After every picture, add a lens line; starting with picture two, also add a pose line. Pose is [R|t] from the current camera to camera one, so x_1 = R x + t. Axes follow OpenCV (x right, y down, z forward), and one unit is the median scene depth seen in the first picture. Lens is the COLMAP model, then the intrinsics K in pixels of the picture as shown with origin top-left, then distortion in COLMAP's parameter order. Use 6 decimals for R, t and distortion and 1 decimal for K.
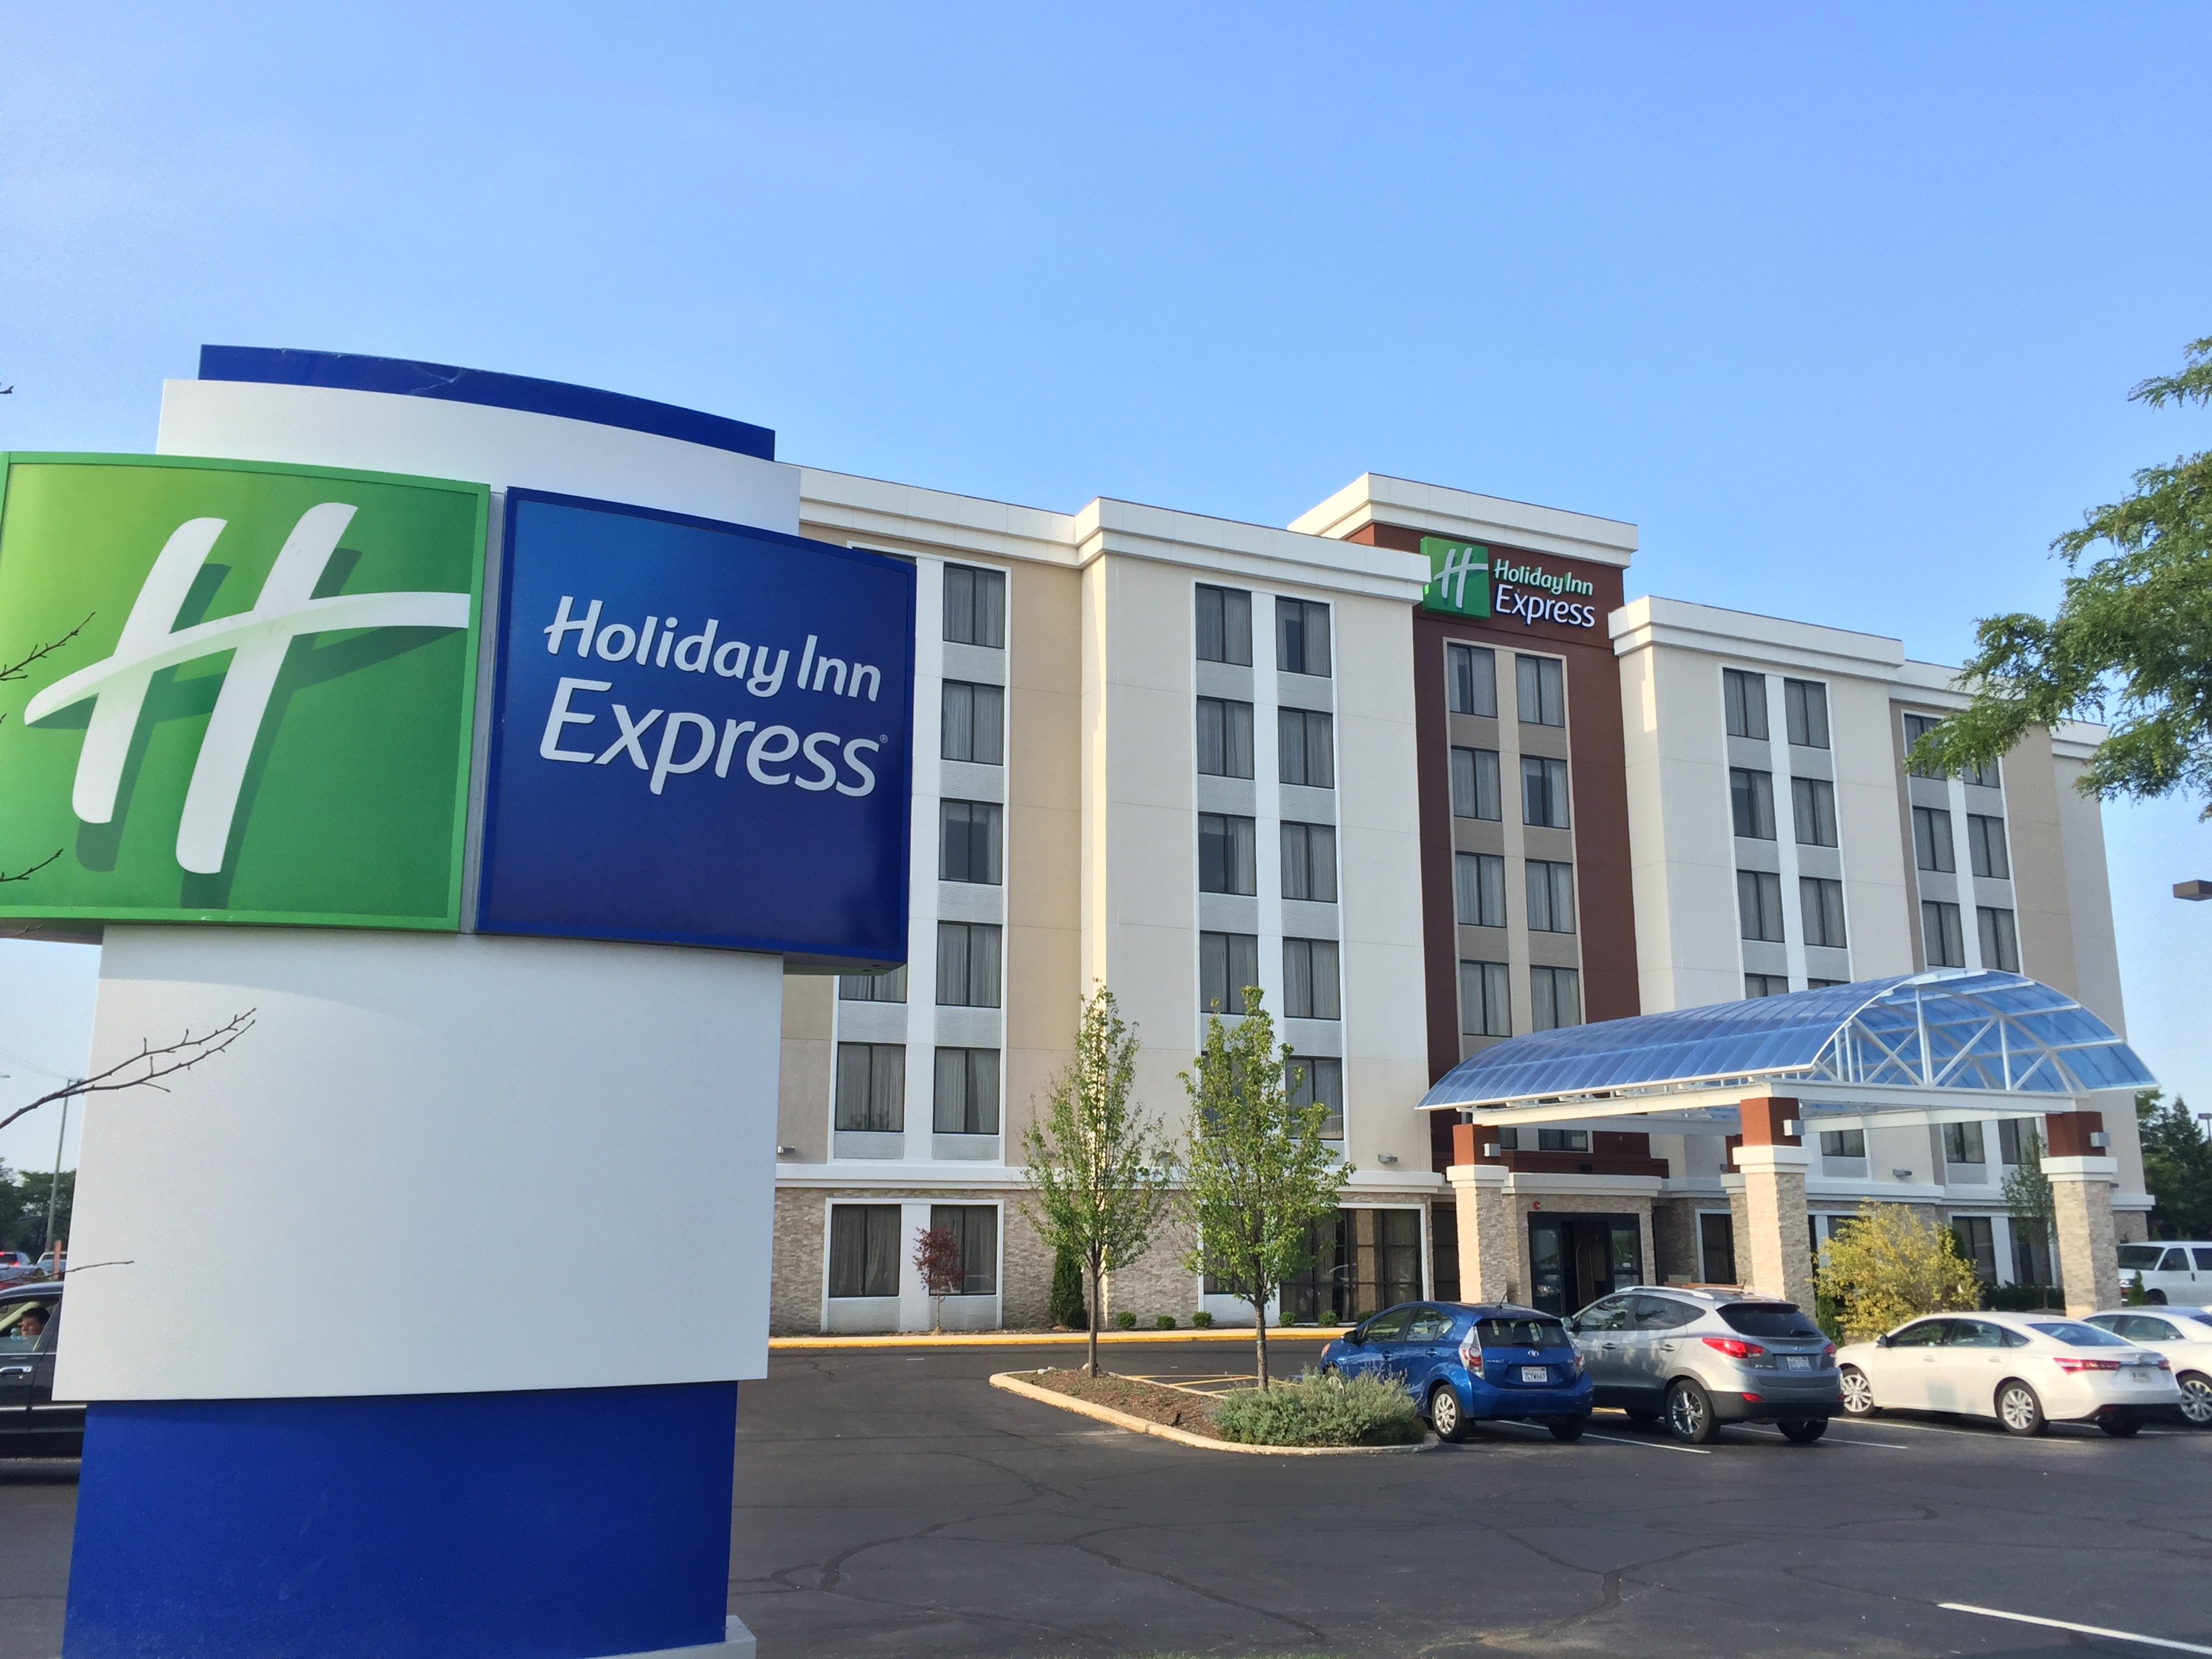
lens RADIAL K [[1893.9, 0, 1108.3], [0, 1893.9, 850.2], [0, 0, 1]] dist [0.072092, -0.082212]
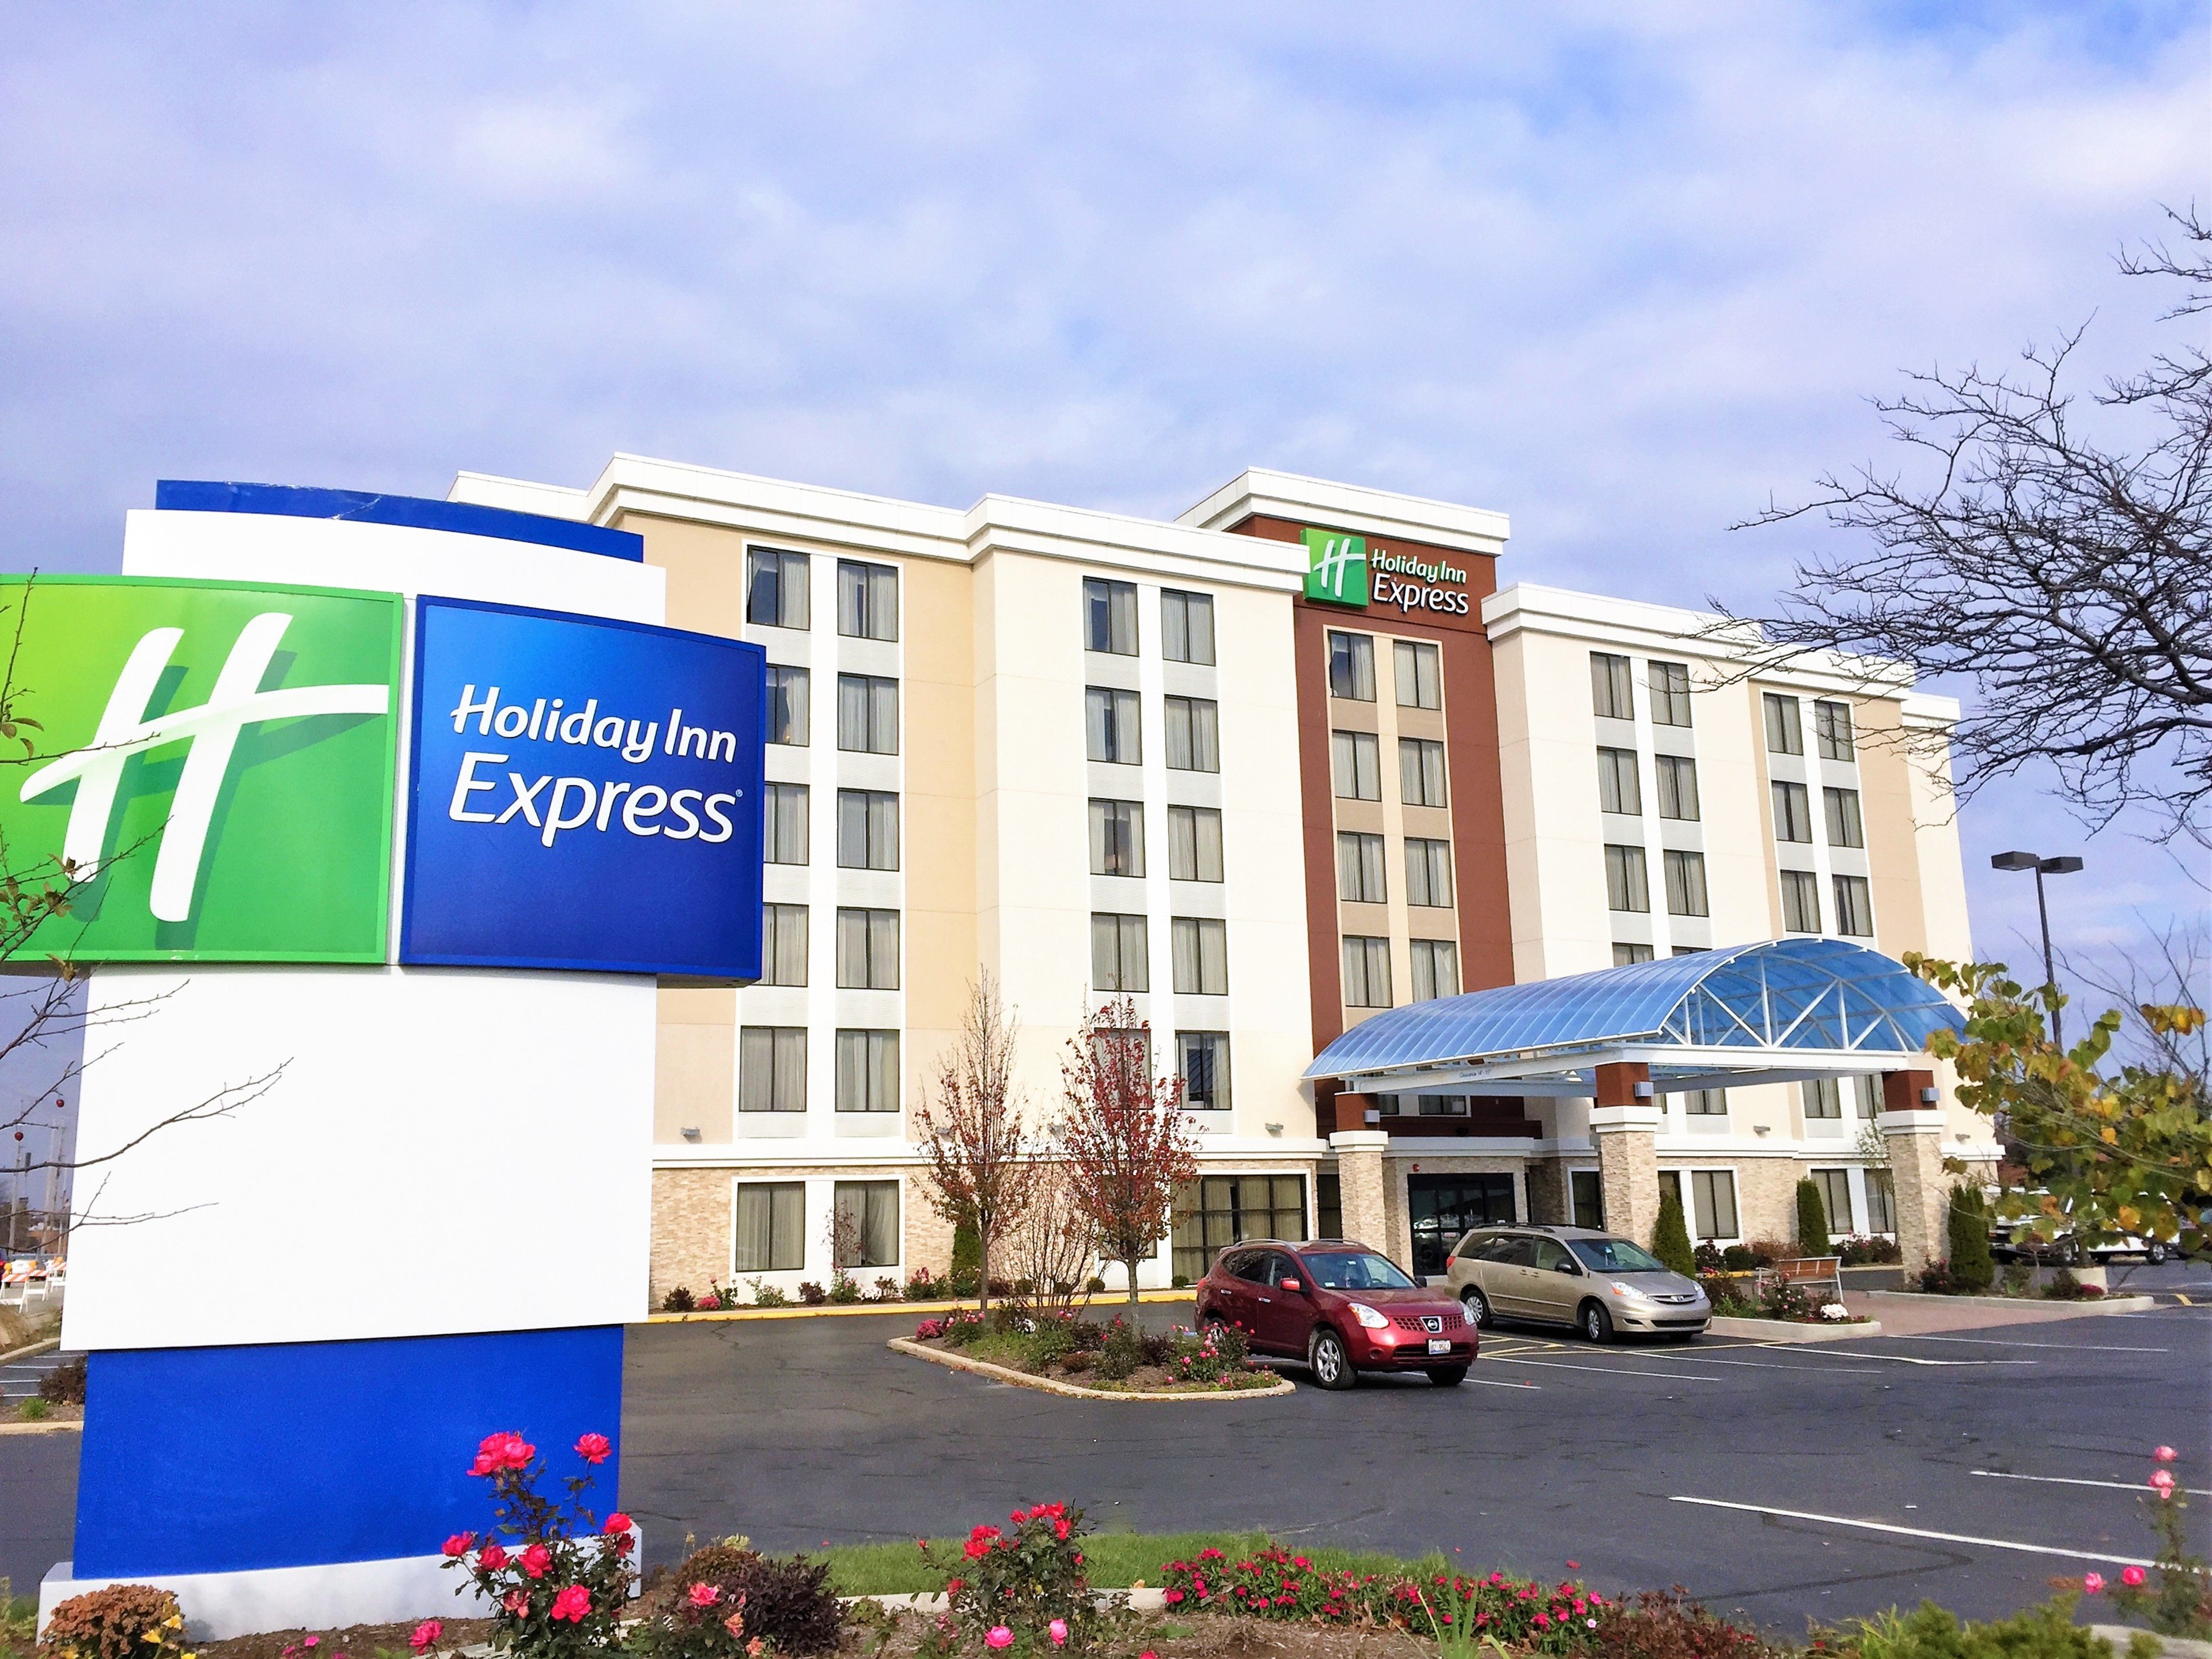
lens RADIAL K [[1893.9, 0, 1113.4], [0, 1893.9, 847.2], [0, 0, 1]] dist [0.072092, -0.082212]
pose [[0.998709, -0.014478, 0.048687, 0.010014], [0.013856, 0.999818, 0.013097, -0.006145], [-0.048867, -0.012406, 0.998728, -0.036437]]
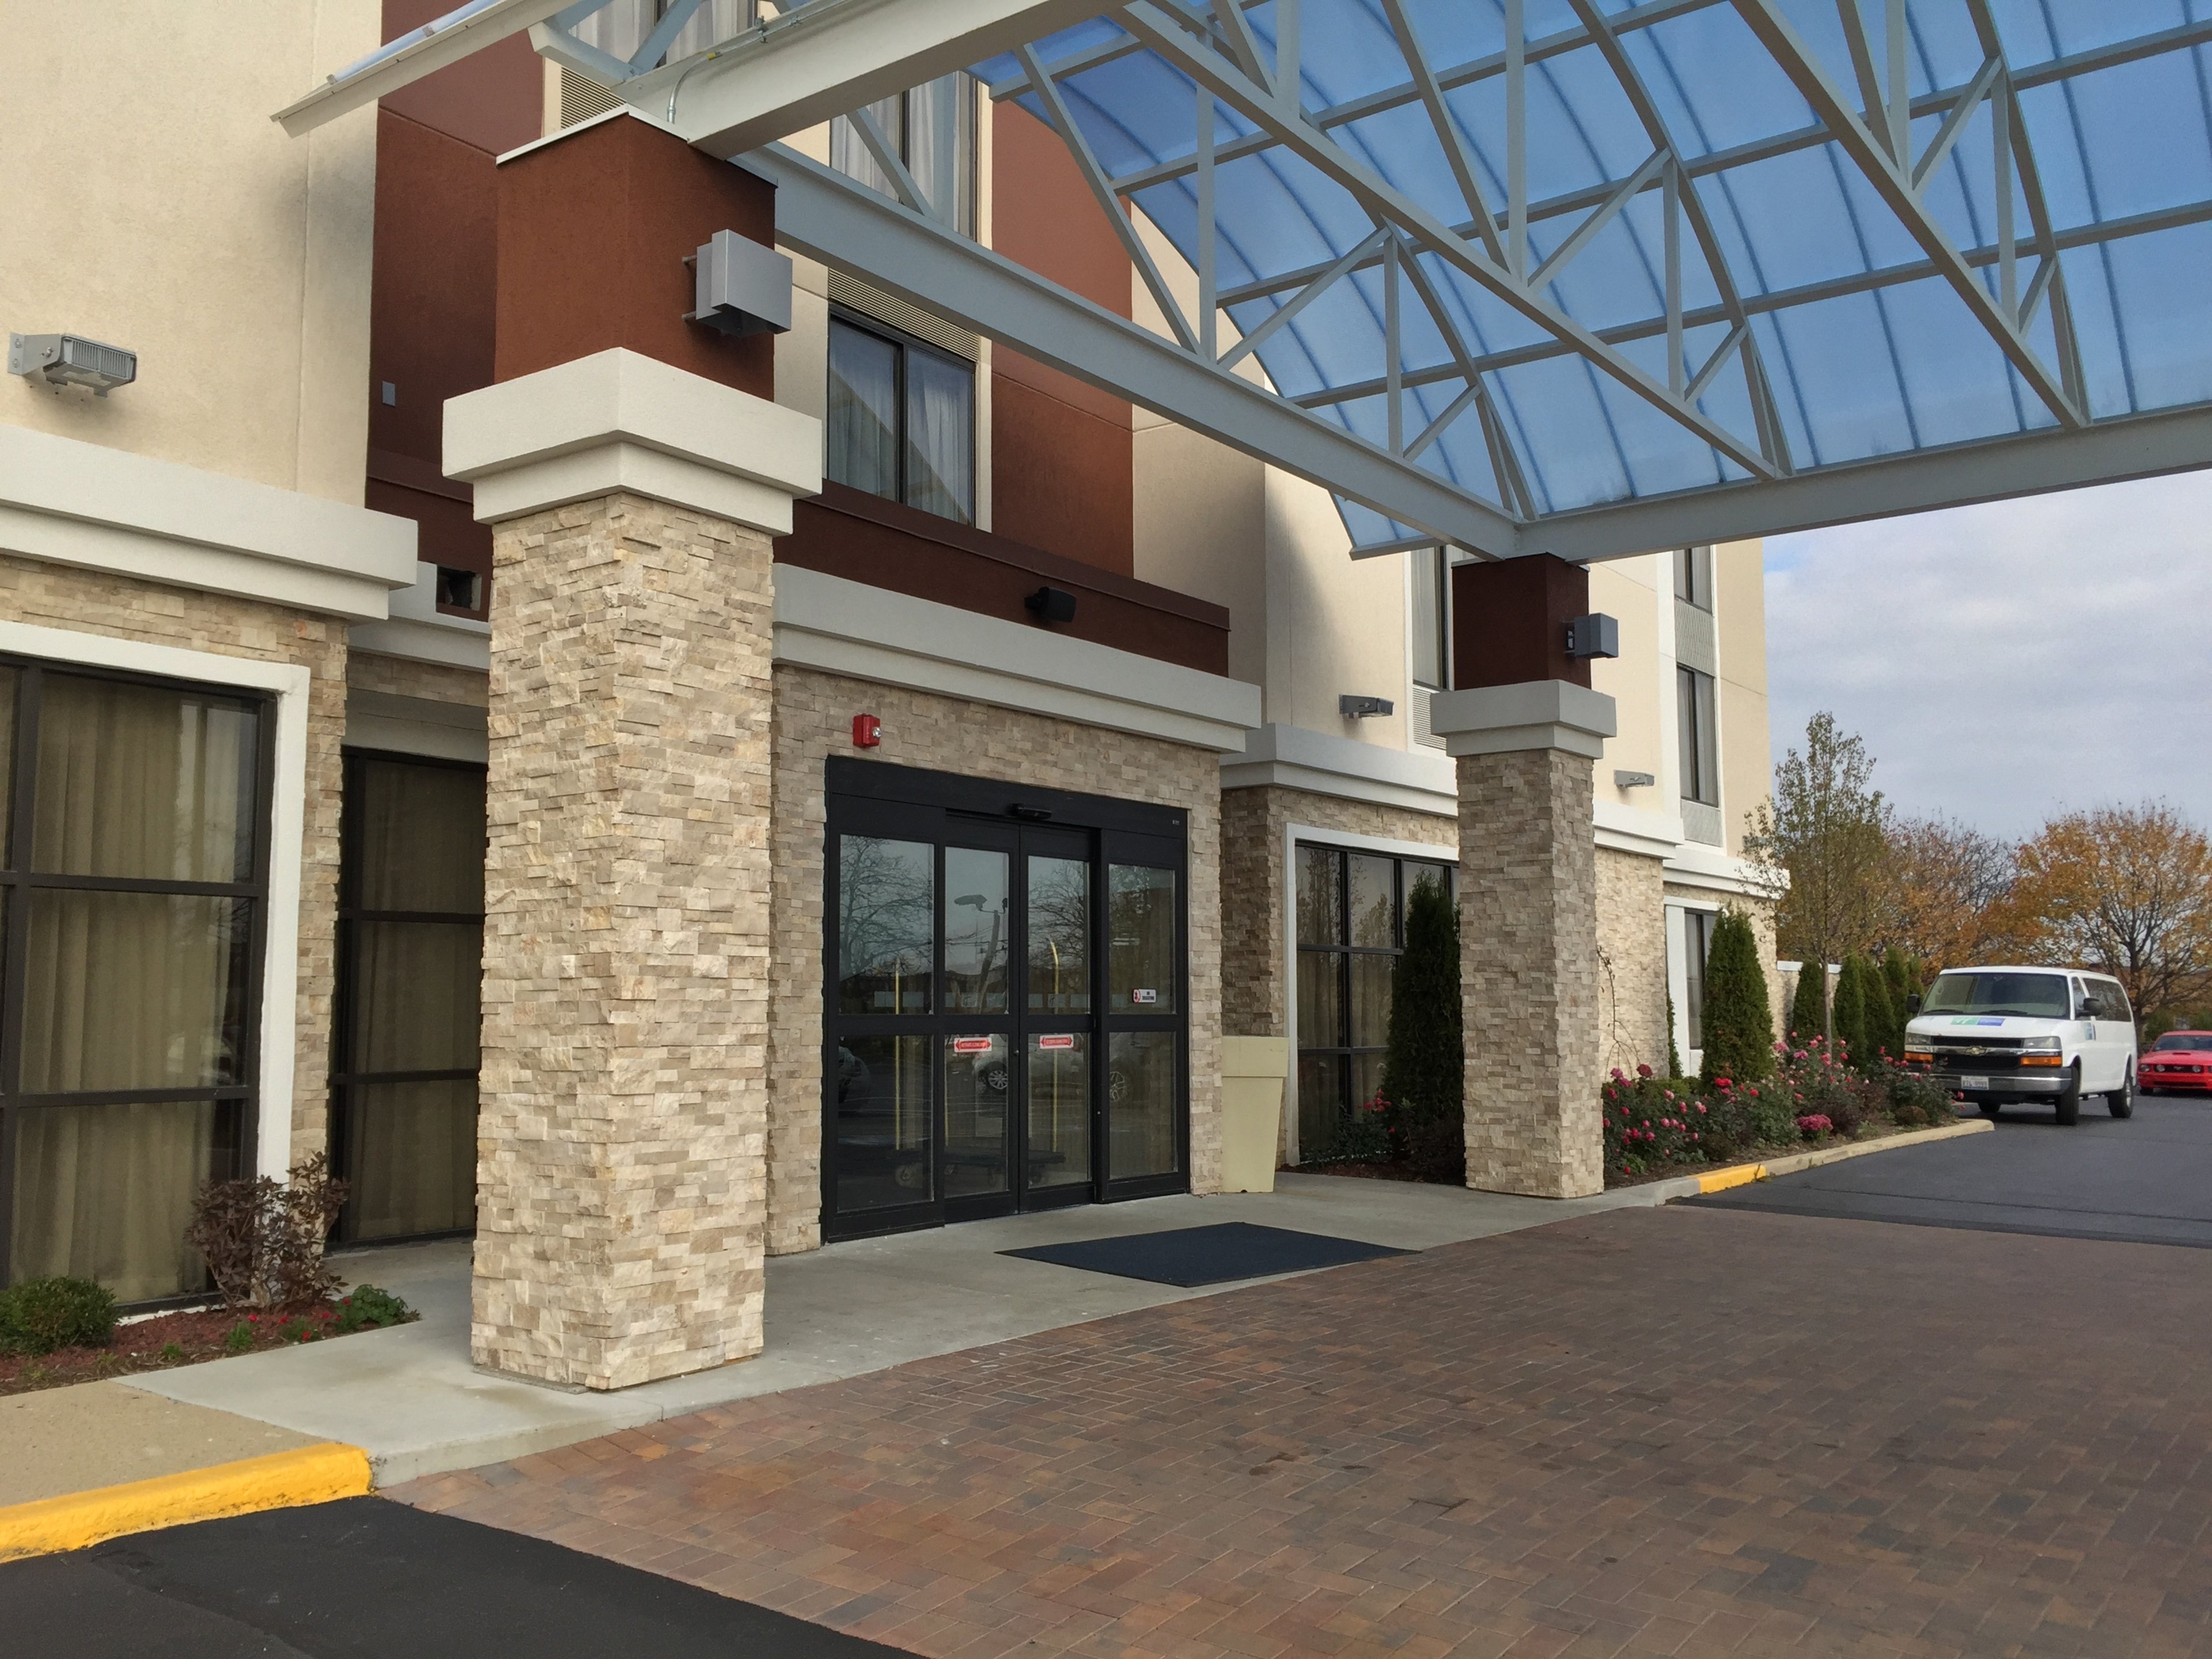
lens RADIAL K [[1893.9, 0, 1117.6], [0, 1893.9, 829.7], [0, 0, 1]] dist [0.072092, -0.082212]
pose [[0.878297, 0.045972, 0.475899, 0.147278], [-0.096806, 0.991849, 0.082848, 0.178049], [-0.468212, -0.118835, 0.875589, 0.797099]]
